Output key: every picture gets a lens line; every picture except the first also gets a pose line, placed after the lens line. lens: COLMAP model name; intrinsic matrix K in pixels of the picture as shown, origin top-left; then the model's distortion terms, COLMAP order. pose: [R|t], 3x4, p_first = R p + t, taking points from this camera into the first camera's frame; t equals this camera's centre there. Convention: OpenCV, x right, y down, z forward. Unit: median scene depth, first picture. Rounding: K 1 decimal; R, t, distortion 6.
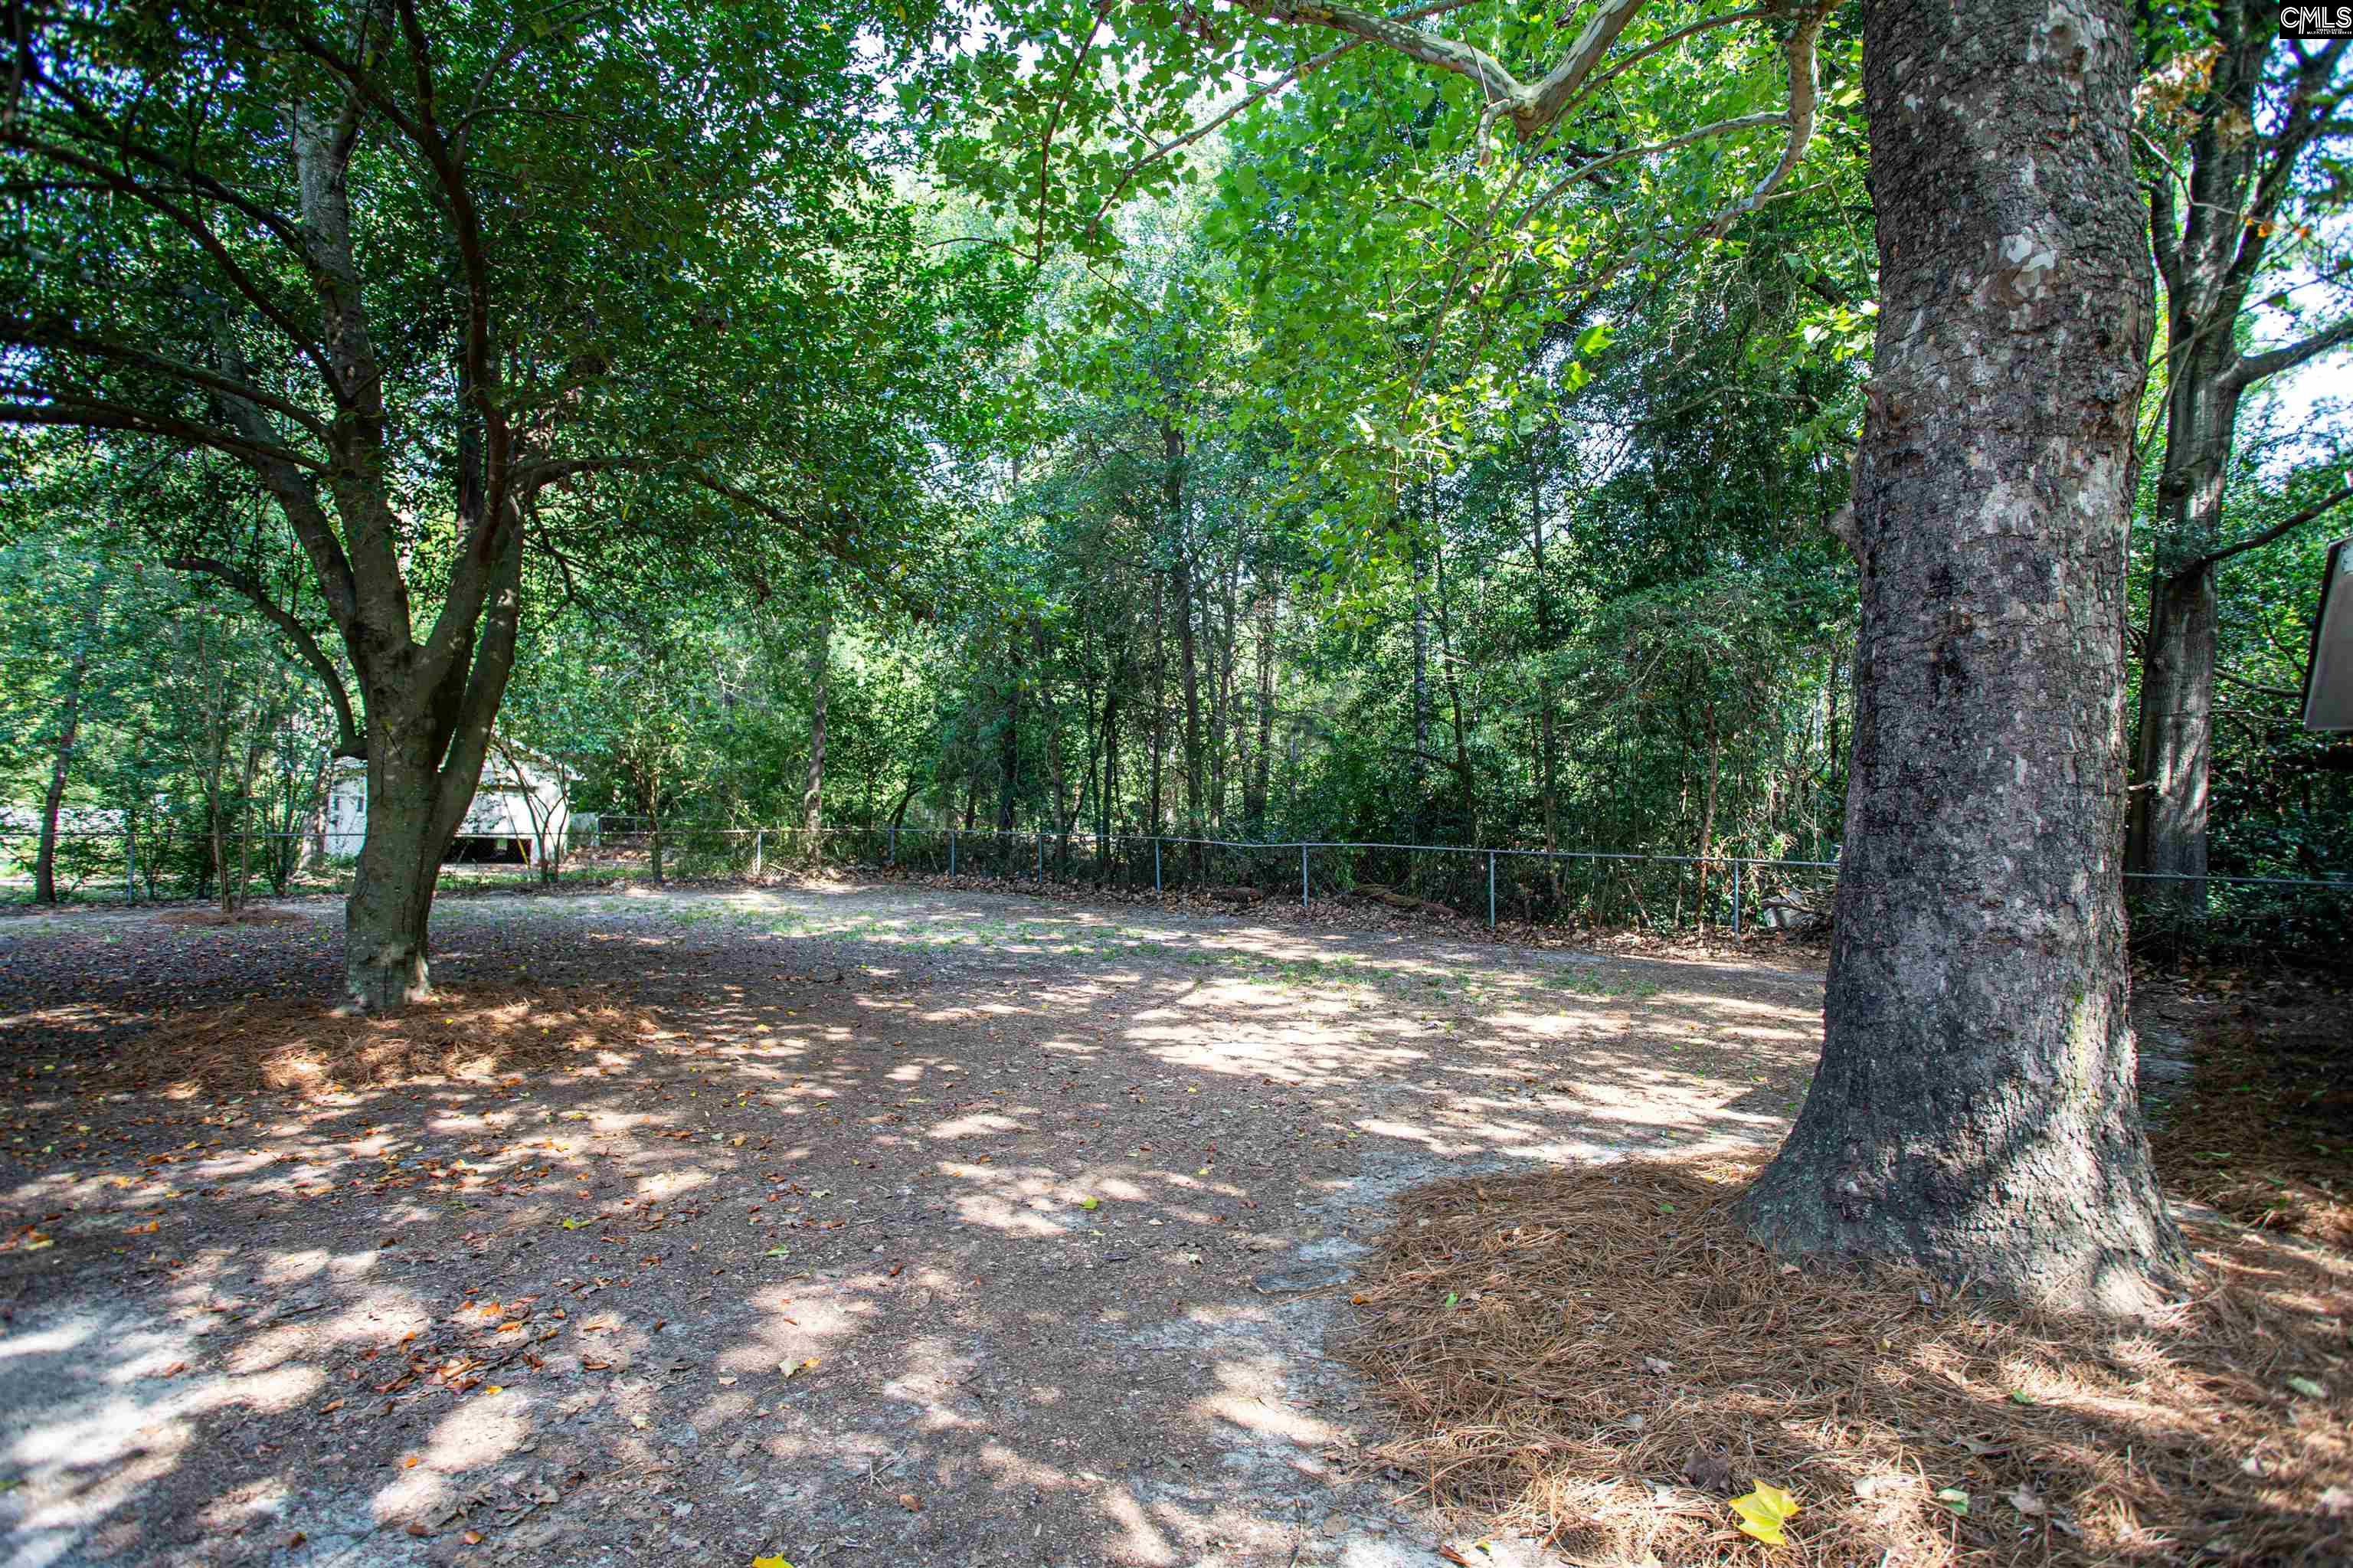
lens RADIAL K [[1181.5, 0, 1181.4], [0, 1181.5, 776.2], [0, 0, 1]] dist [-0.071366, 0.033479]
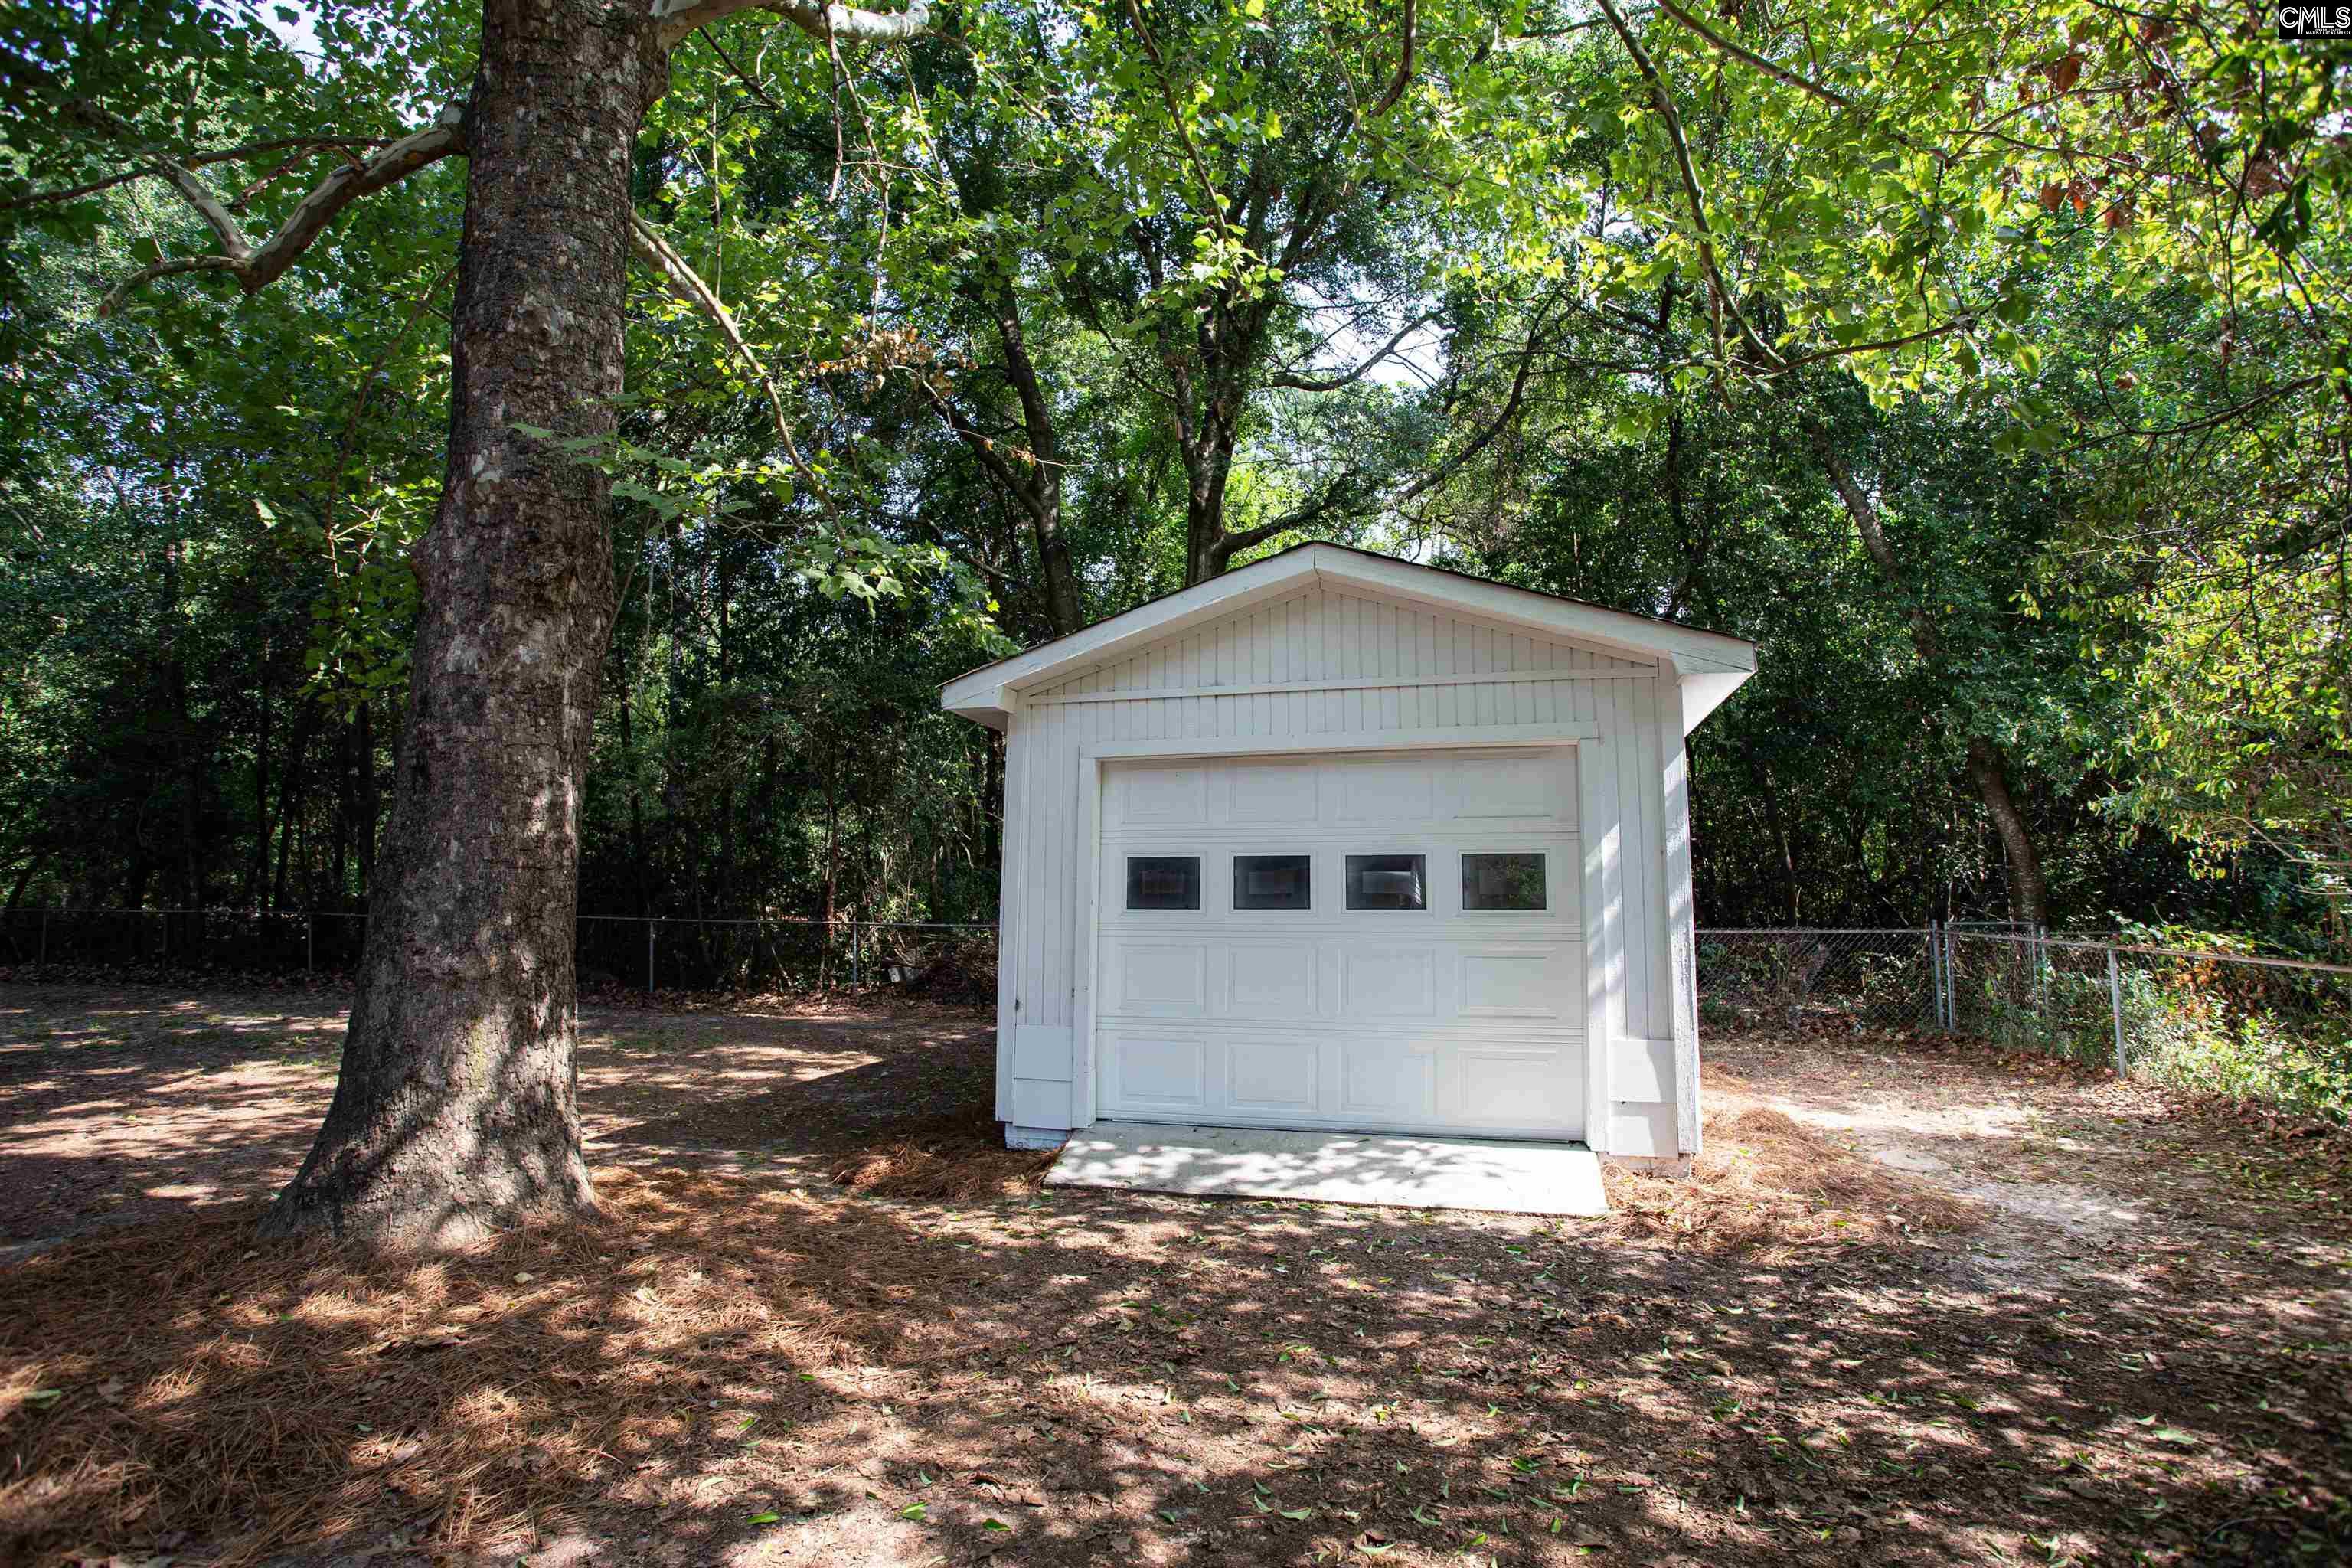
lens RADIAL K [[1180.9, 0, 1180.9], [0, 1180.9, 776.2], [0, 0, 1]] dist [-0.071366, 0.033479]
pose [[0.870035, 0.031245, 0.491998, 0.798432], [-0.002511, 0.998258, -0.058955, -0.013453], [-0.492983, 0.050057, 0.868598, -0.584626]]
